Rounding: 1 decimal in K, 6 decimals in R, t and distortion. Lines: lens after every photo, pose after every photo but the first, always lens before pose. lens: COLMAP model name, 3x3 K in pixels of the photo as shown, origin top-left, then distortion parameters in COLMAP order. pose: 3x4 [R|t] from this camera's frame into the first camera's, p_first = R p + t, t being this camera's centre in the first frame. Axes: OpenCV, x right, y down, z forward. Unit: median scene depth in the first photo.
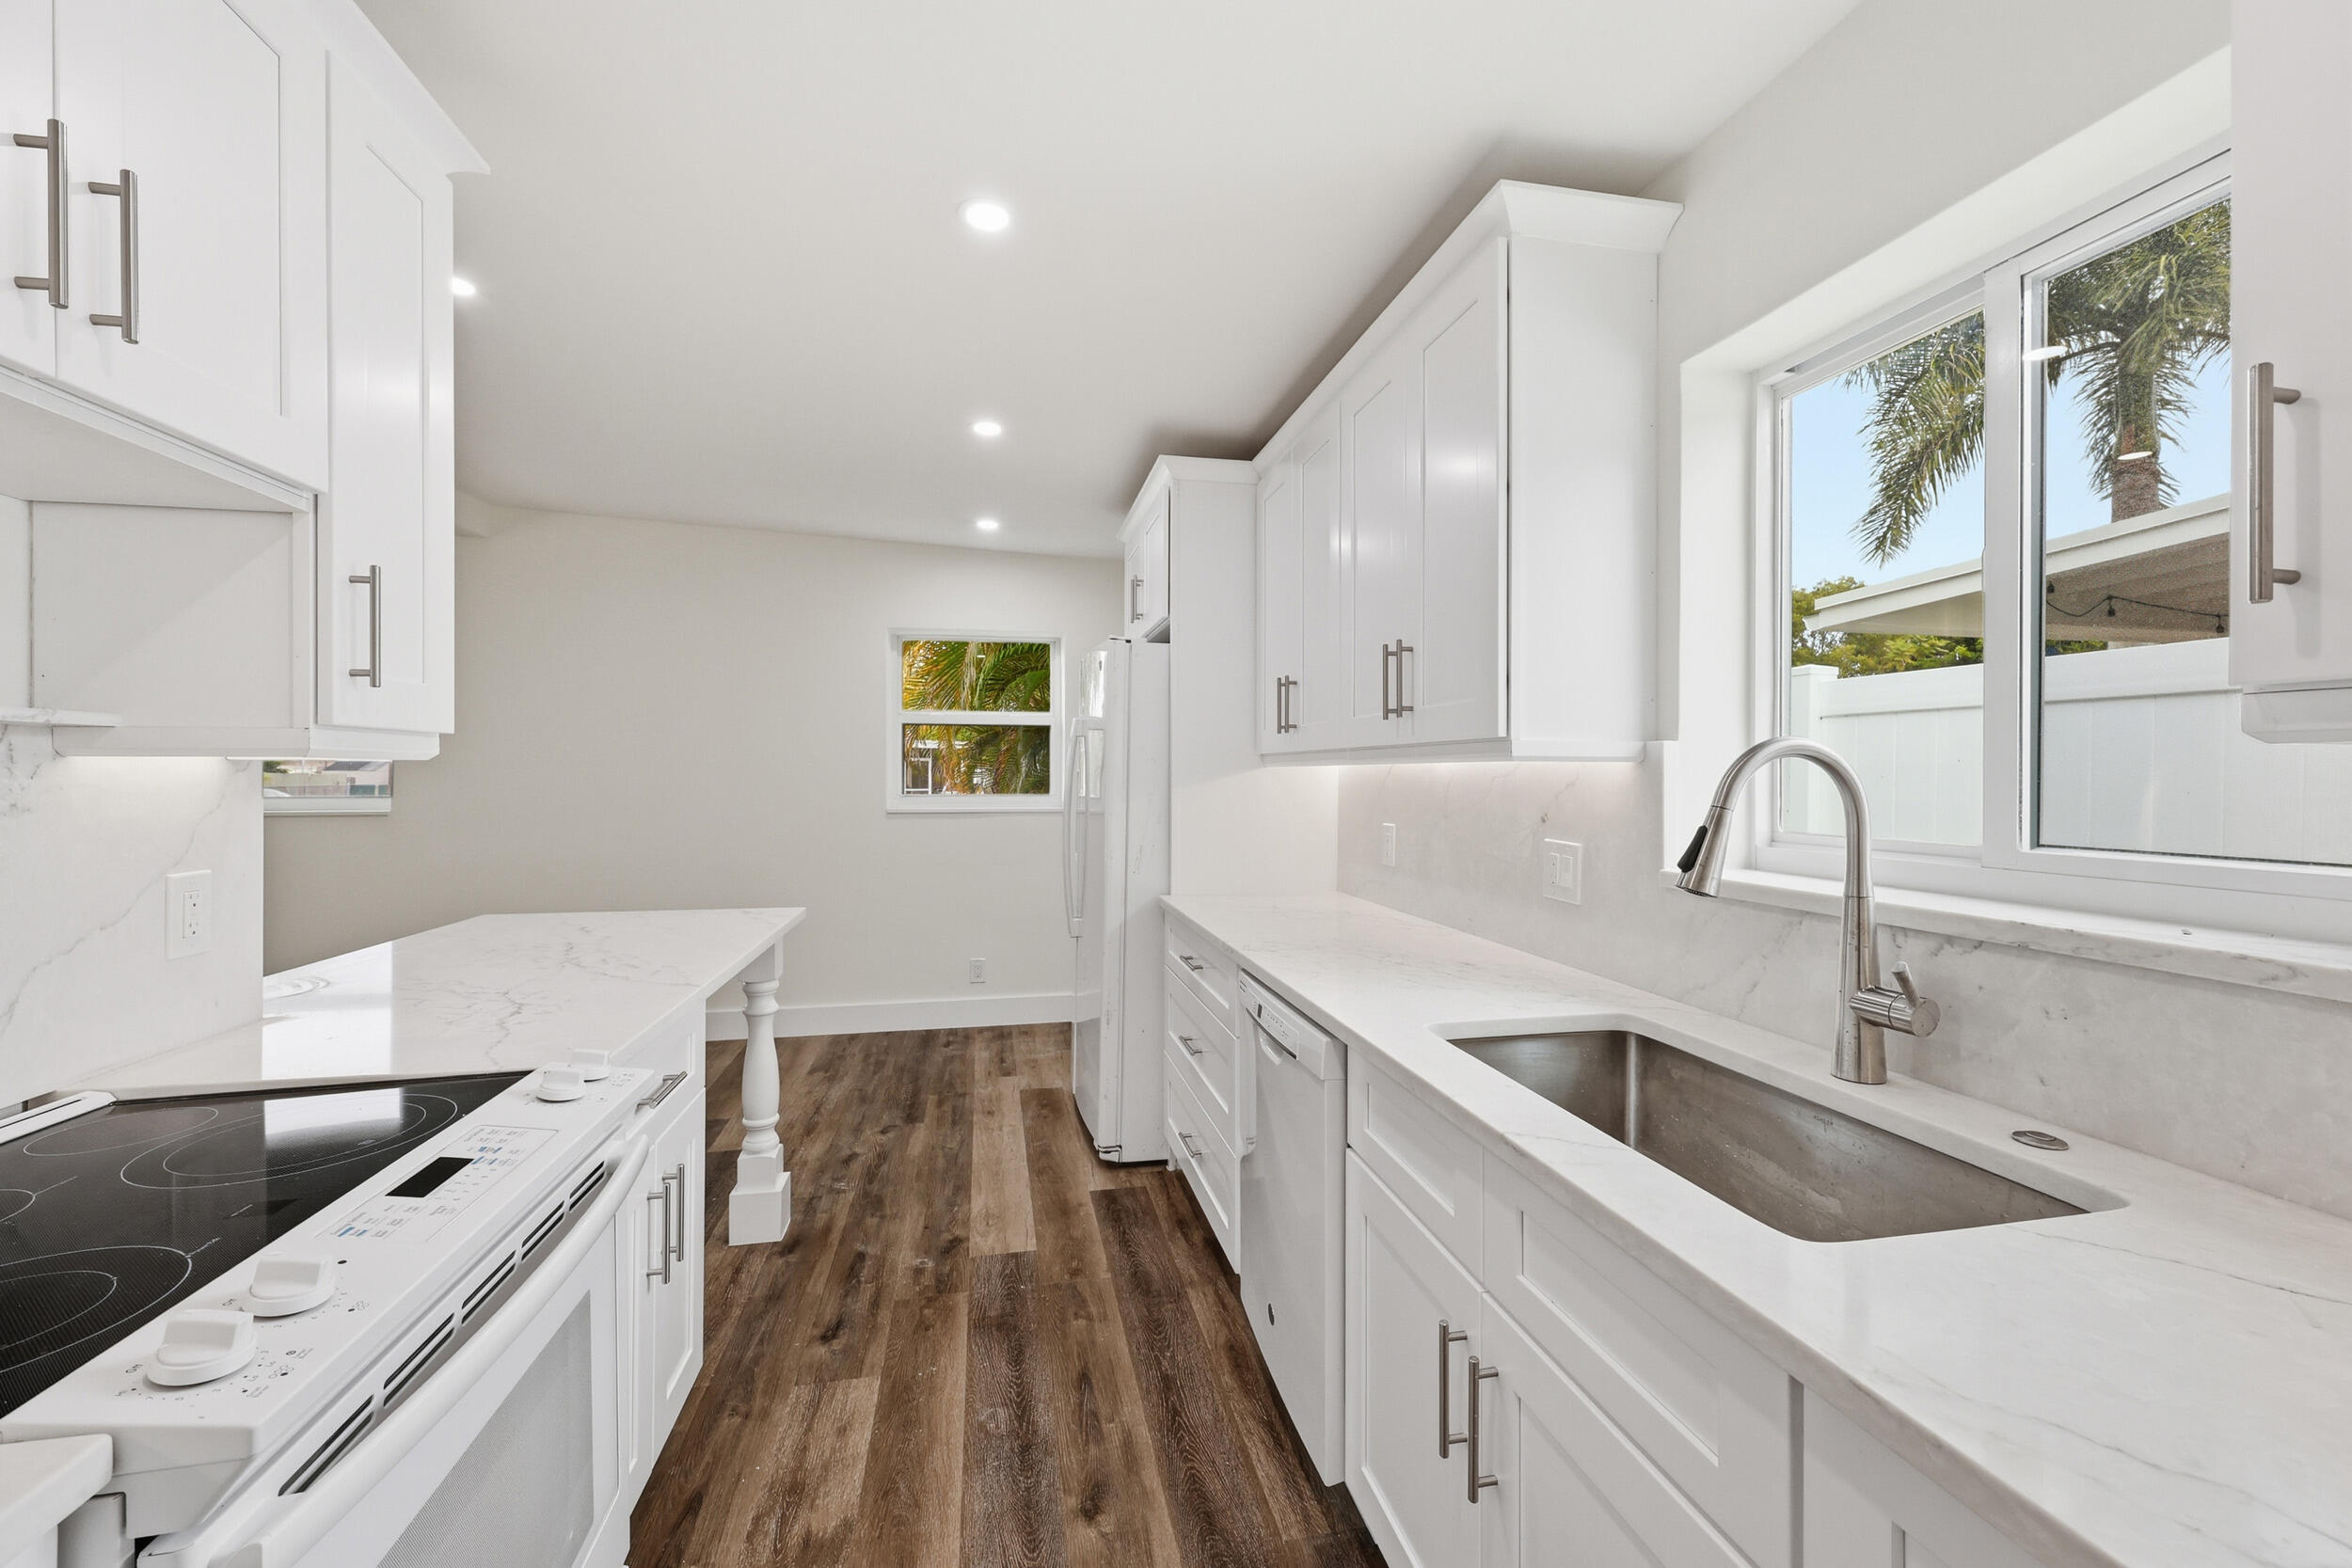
lens RADIAL K [[948.9, 0, 1176.4], [0, 948.9, 776.6], [0, 0, 1]] dist [0.001877, 0.000332]
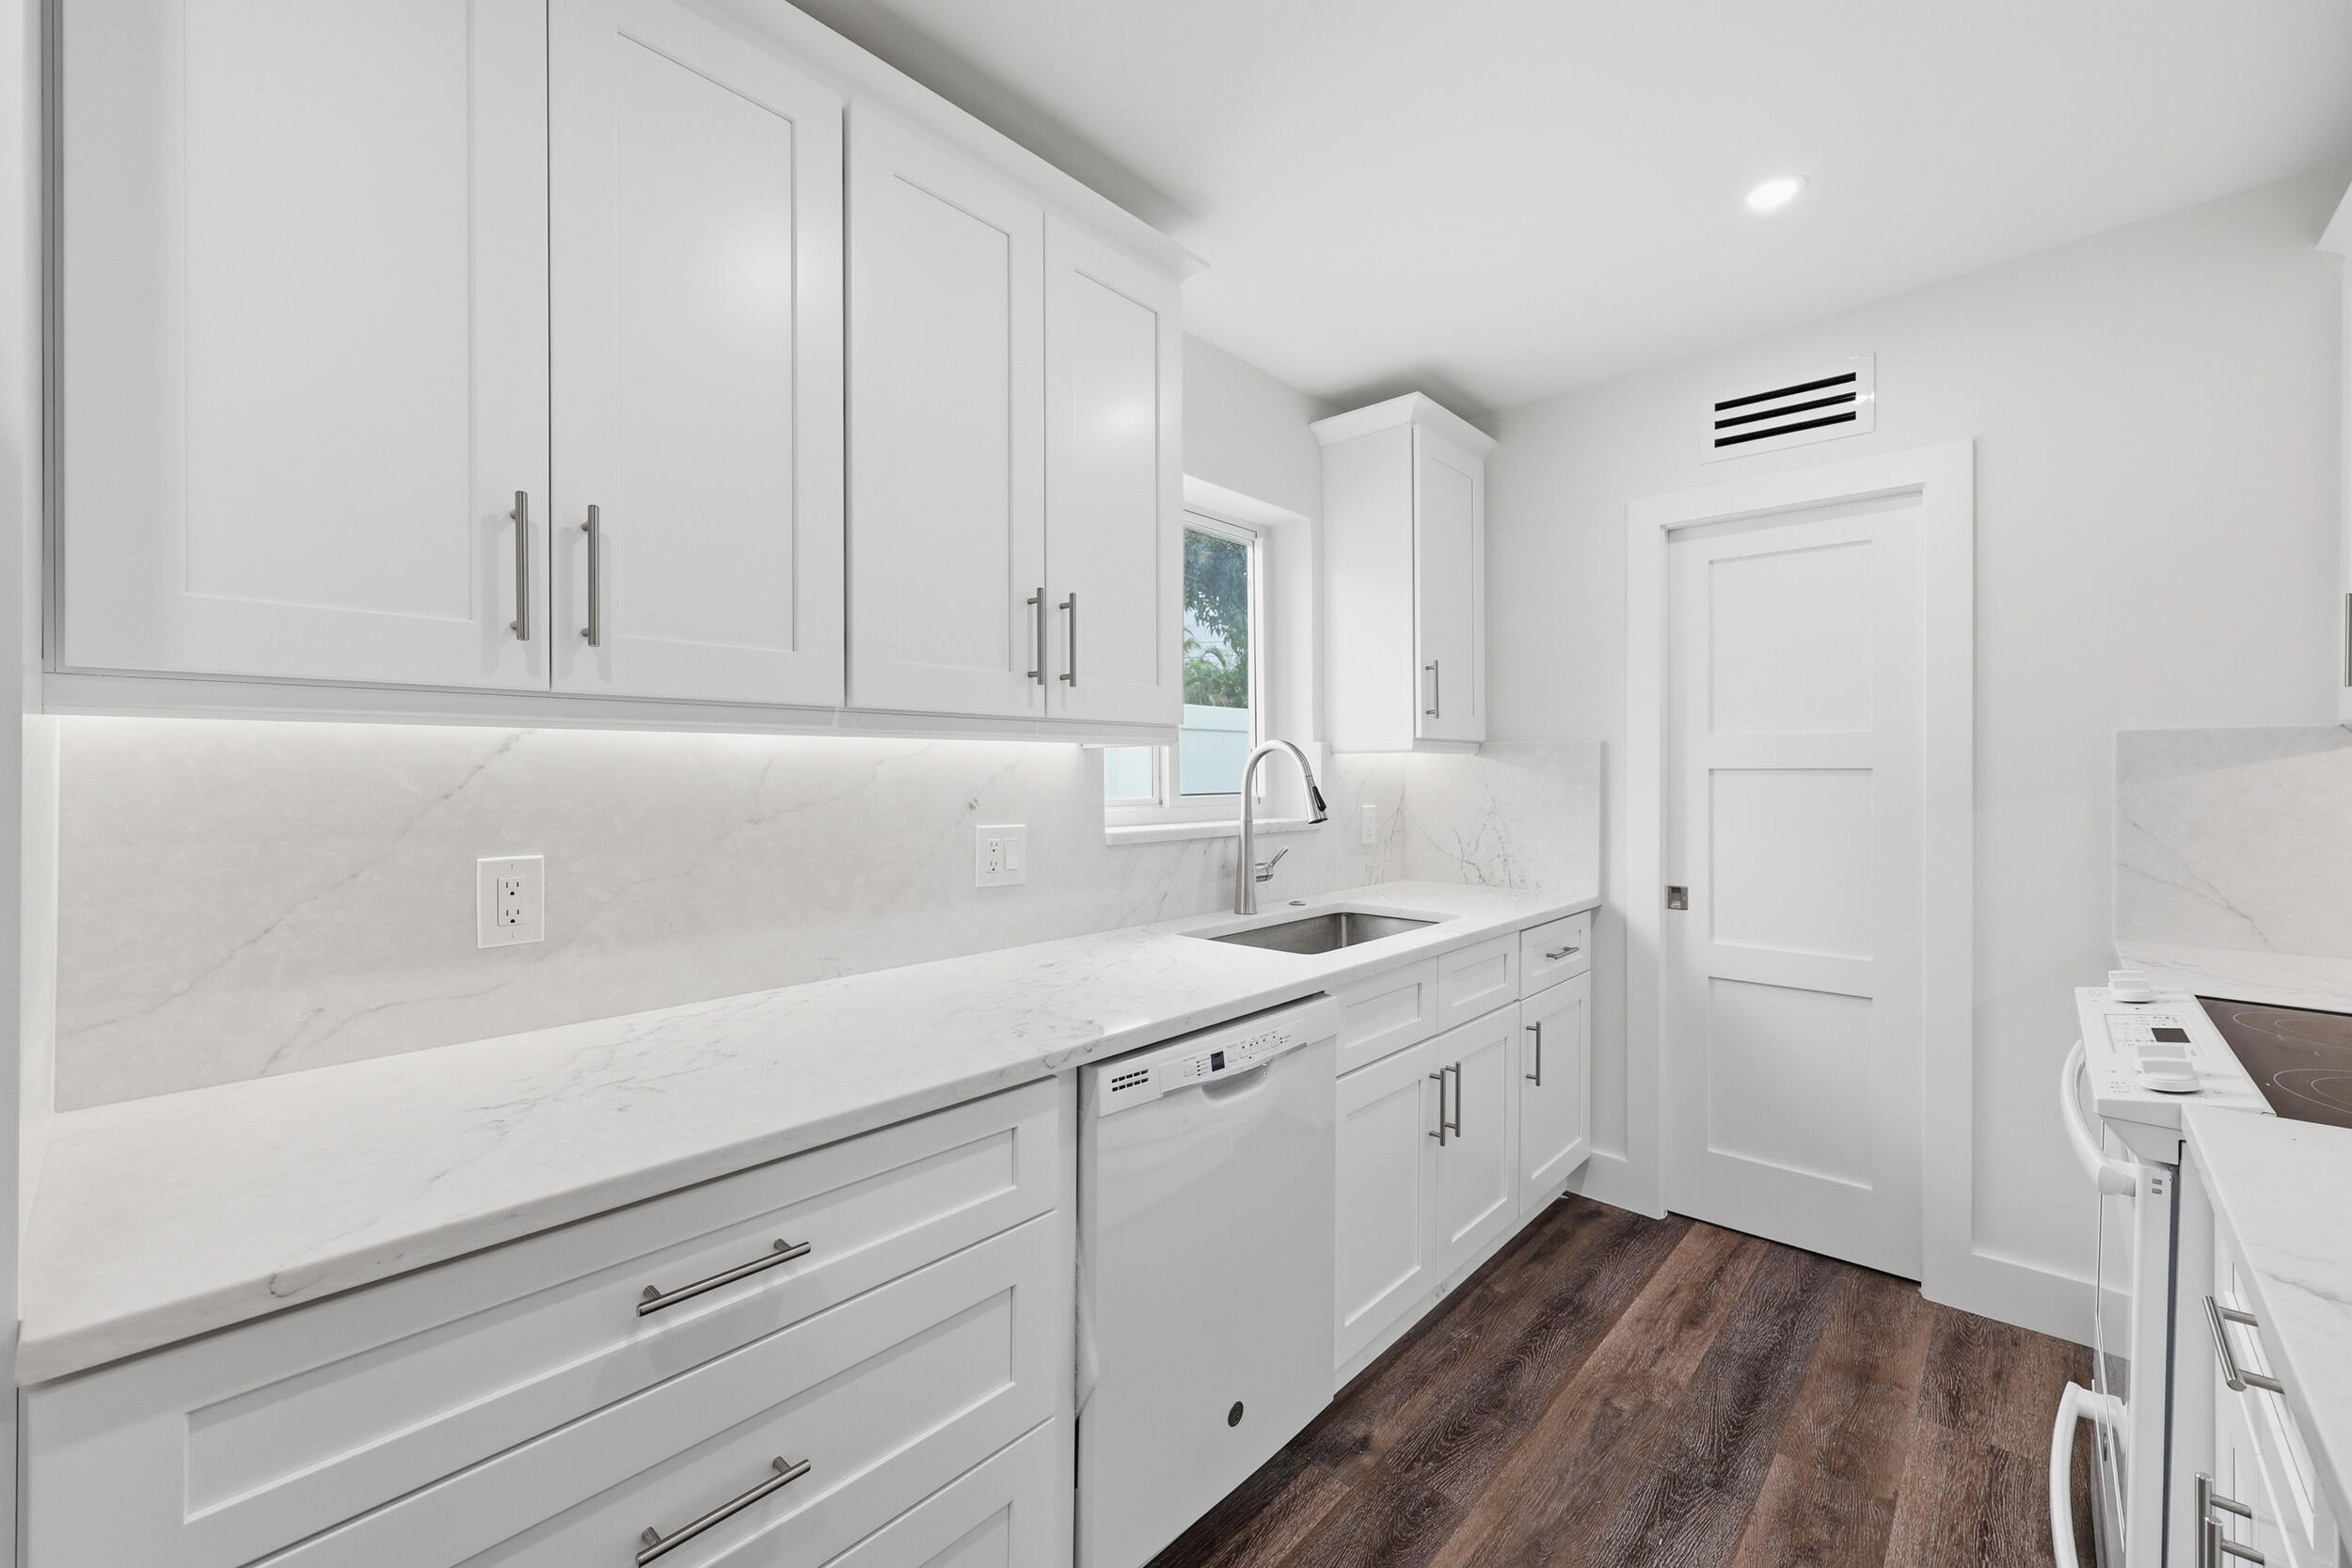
lens RADIAL K [[960.2, 0, 1172.5], [0, 960.2, 773.1], [0, 0, 1]] dist [0.000302, 0.000183]
pose [[-0.594221, 0.000586, 0.804302, -0.487632], [0.003272, 0.999993, 0.001689, 0.012537], [-0.804295, 0.003635, -0.594219, 1.400493]]
